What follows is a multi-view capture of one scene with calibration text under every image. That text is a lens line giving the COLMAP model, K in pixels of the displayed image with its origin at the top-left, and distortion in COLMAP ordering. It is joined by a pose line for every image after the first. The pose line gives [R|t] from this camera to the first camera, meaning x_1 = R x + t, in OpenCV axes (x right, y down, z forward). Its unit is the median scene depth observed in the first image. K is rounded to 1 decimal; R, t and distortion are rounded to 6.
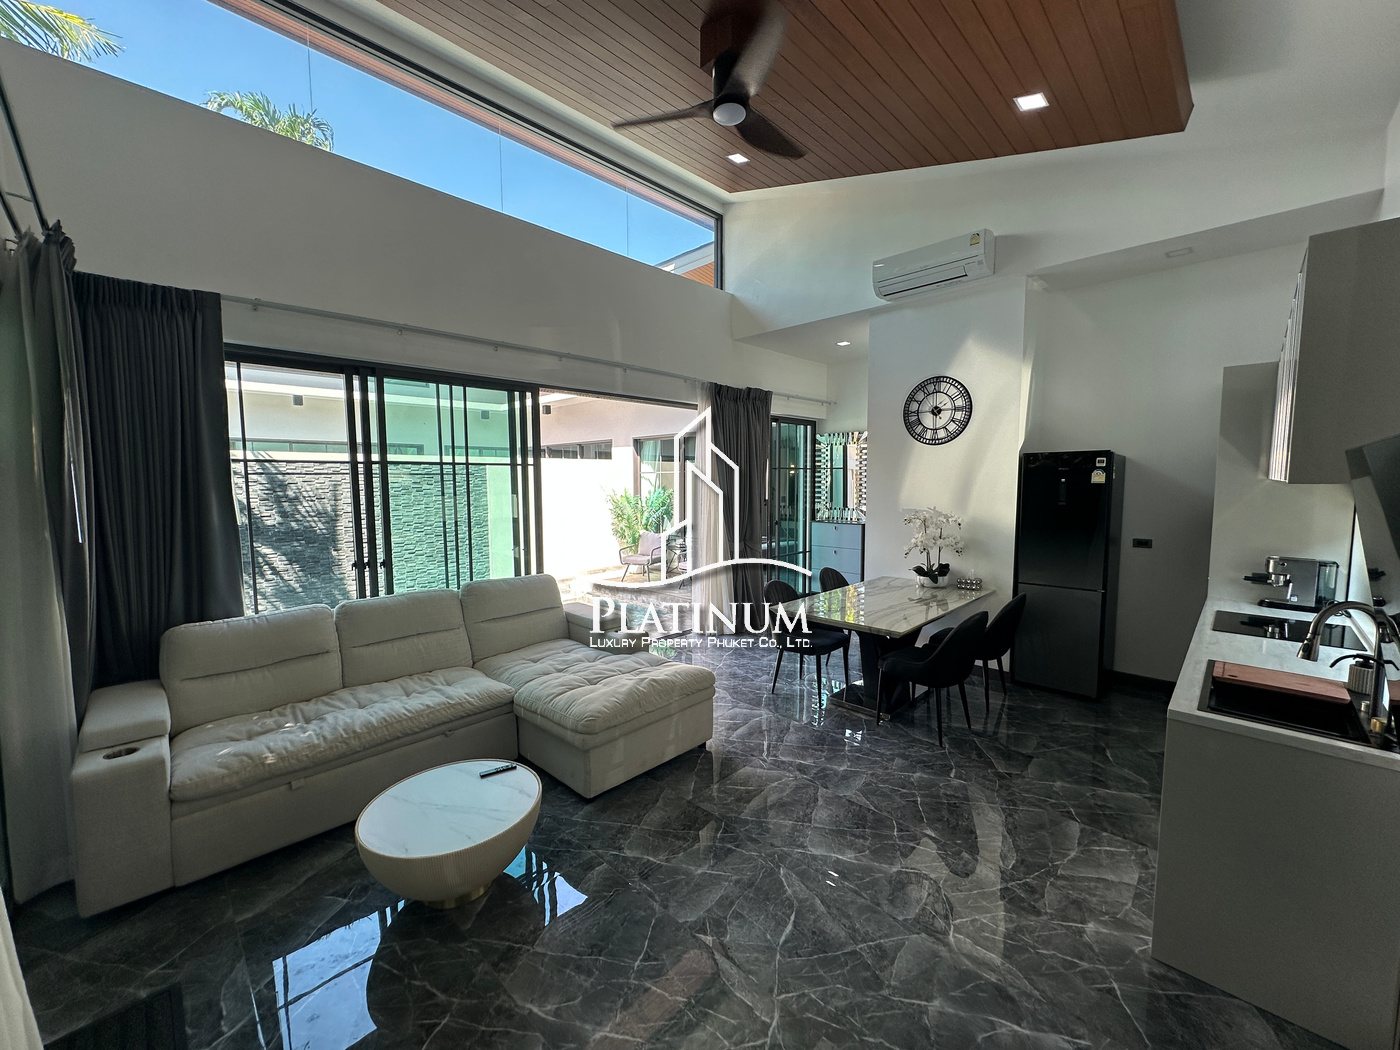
lens RADIAL K [[559.5, 0, 696.5], [0, 559.5, 523.4], [0, 0, 1]] dist [-0.003433, 0.000116]
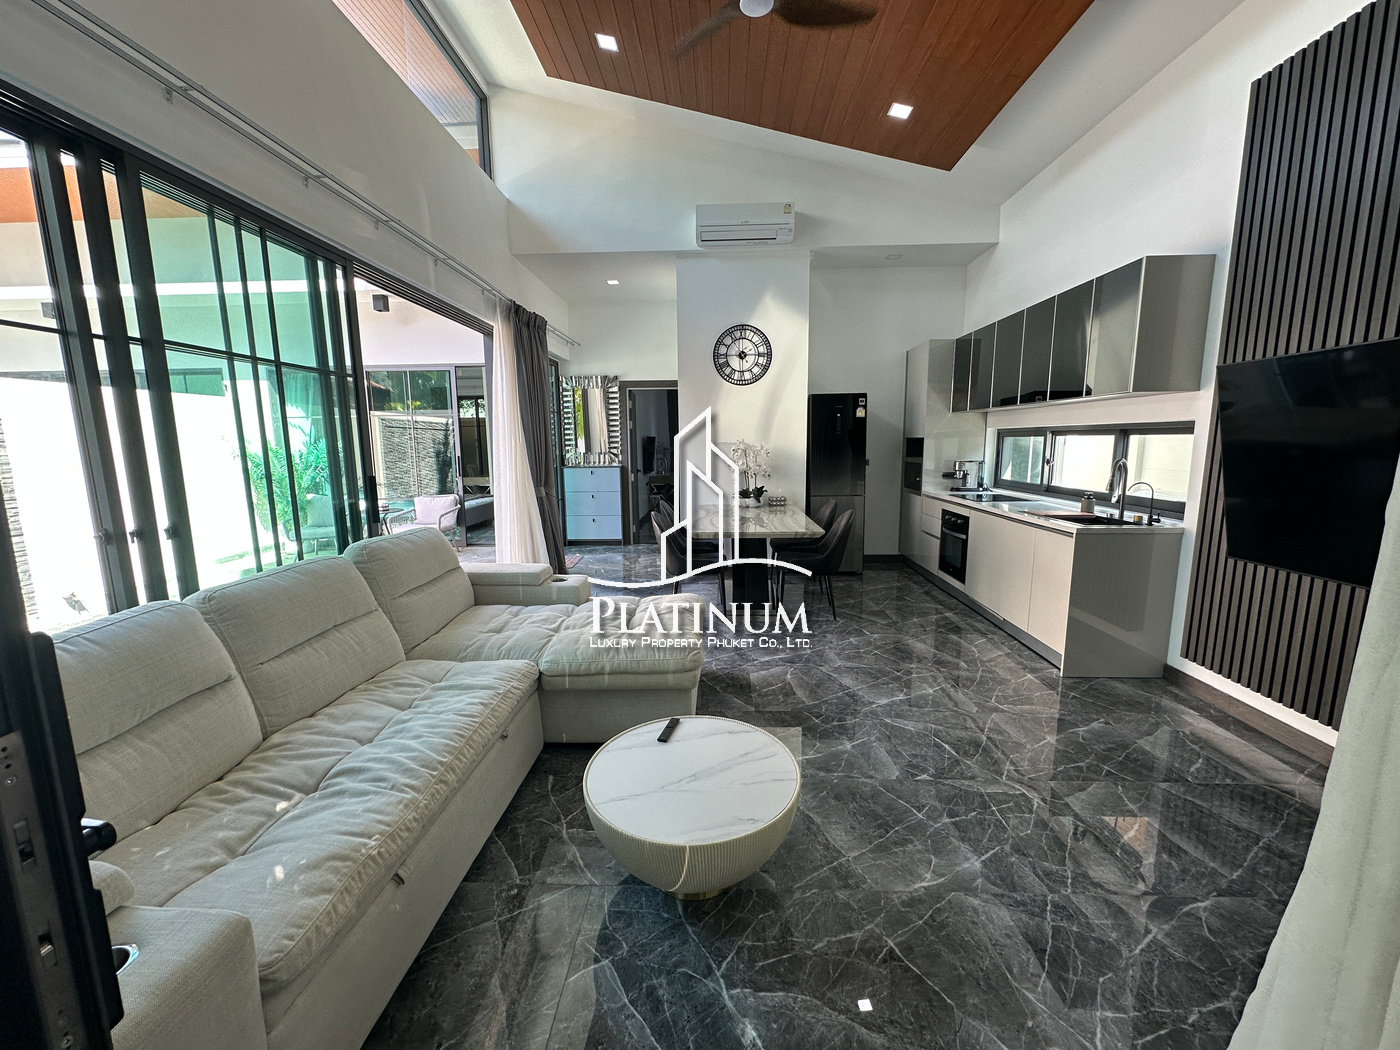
lens RADIAL K [[559.5, 0, 697.1], [0, 559.5, 524.2], [0, 0, 1]] dist [-0.003433, 0.000116]
pose [[0.741587, -0.102910, 0.662916, -0.450427], [0.060709, 0.994404, 0.086456, 0.040769], [-0.668104, -0.023870, 0.743685, 0.201473]]
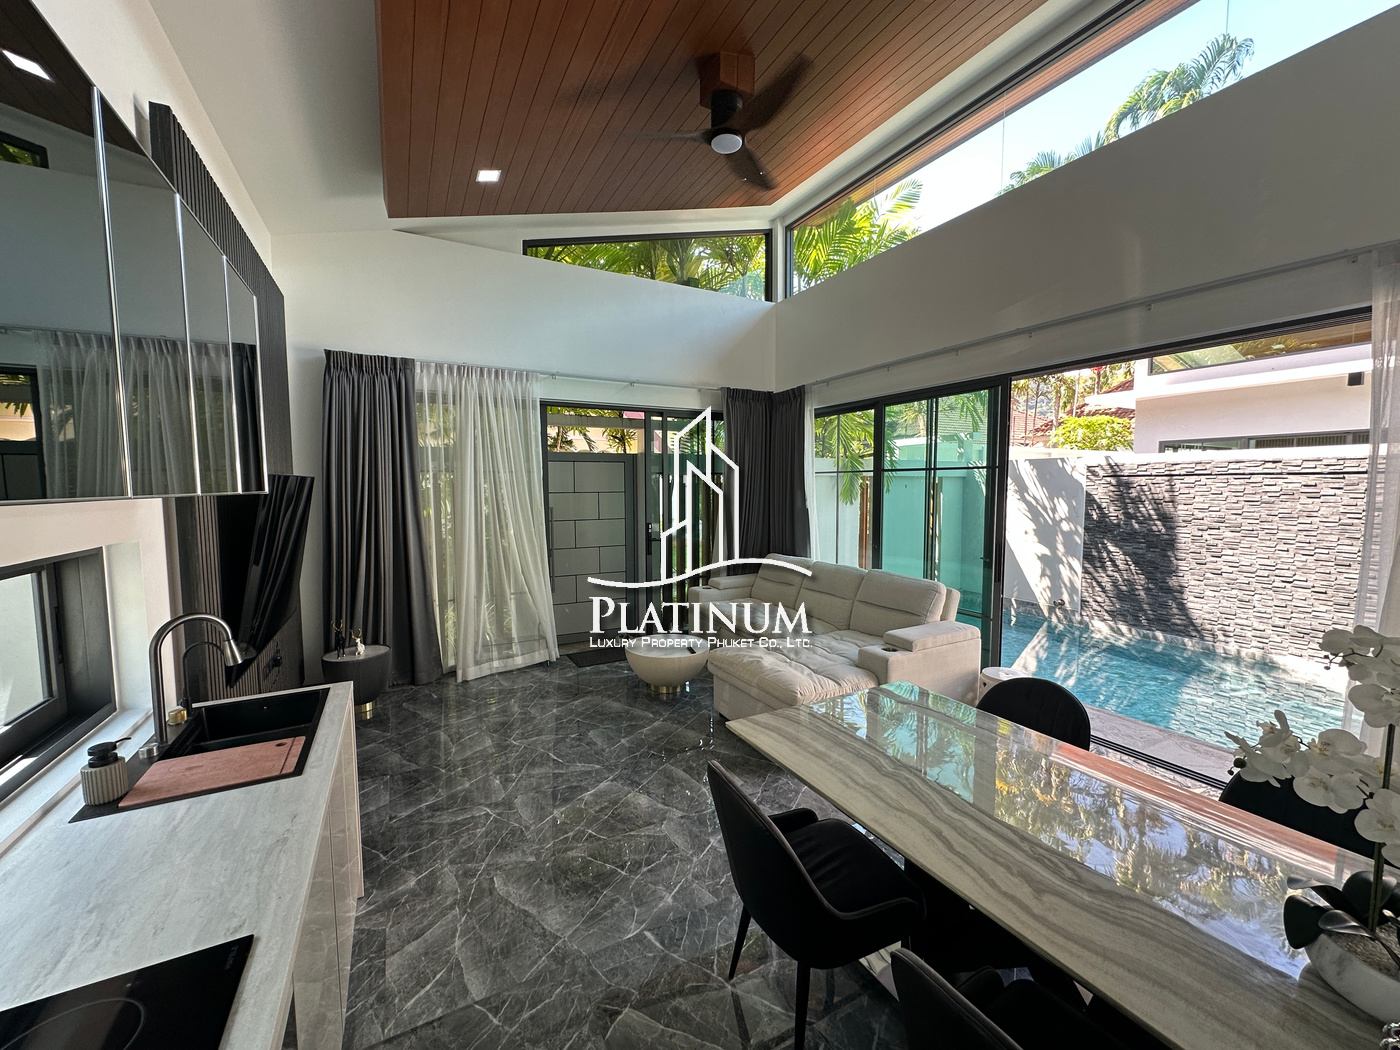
lens RADIAL K [[559.5, 0, 698.3], [0, 559.5, 528.2], [0, 0, 1]] dist [-0.003433, 0.000116]
pose [[-0.293466, 0.083644, -0.952303, 0.688653], [-0.071562, 0.991448, 0.109135, -0.070434], [0.953287, 0.100176, -0.284970, 0.798644]]
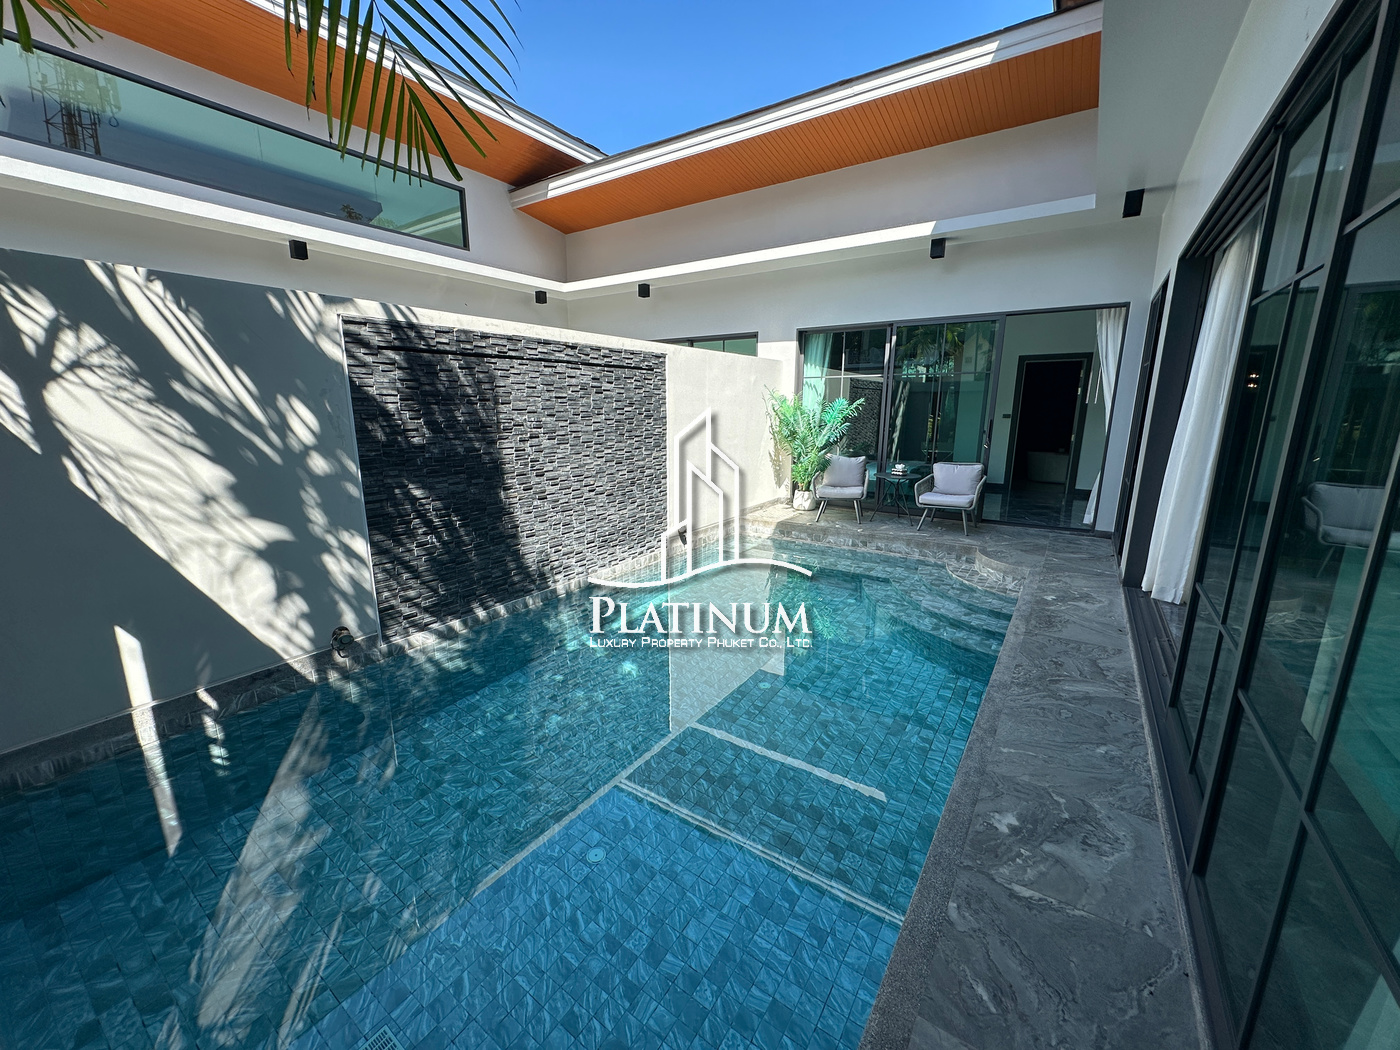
lens RADIAL K [[559.5, 0, 693.6], [0, 559.5, 529.9], [0, 0, 1]] dist [-0.003433, 0.000116]
pose [[0.984401, -0.032469, 0.172920, -0.863300], [0.008215, 0.990235, 0.139168, 0.015194], [-0.175750, -0.135577, 0.975054, 0.585238]]
